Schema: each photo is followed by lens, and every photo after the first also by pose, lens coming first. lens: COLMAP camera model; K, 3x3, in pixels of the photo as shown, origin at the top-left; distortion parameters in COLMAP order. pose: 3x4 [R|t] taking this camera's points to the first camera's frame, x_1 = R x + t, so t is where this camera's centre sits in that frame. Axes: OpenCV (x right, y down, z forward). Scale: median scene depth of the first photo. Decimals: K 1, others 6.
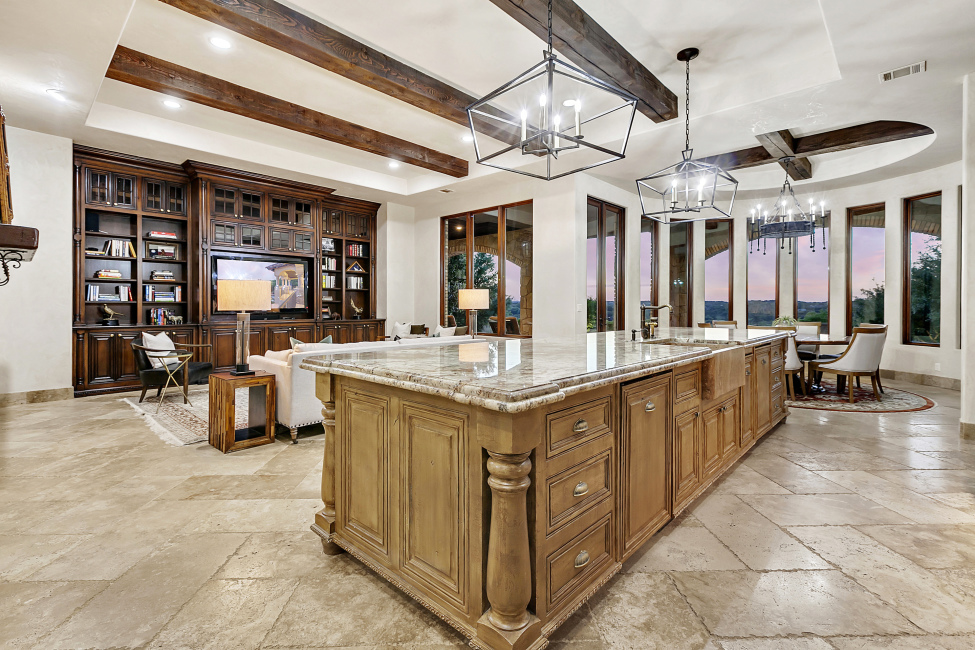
lens RADIAL K [[447.9, 0, 482.3], [0, 447.9, 303.8], [0, 0, 1]] dist [0.002540, -0.003971]
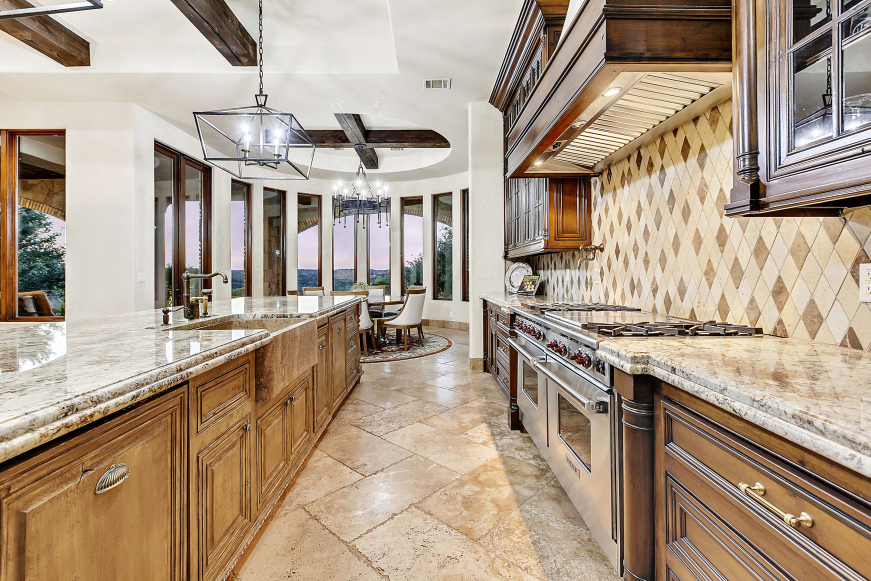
lens RADIAL K [[400.1, 0, 430.9], [0, 400.1, 271.6], [0, 0, 1]] dist [0.002540, -0.003971]
pose [[0.723660, -0.006743, 0.690124, 0.101331], [0.008382, 0.999964, 0.000981, 0.001495], [-0.690106, 0.005075, 0.723691, 0.135914]]
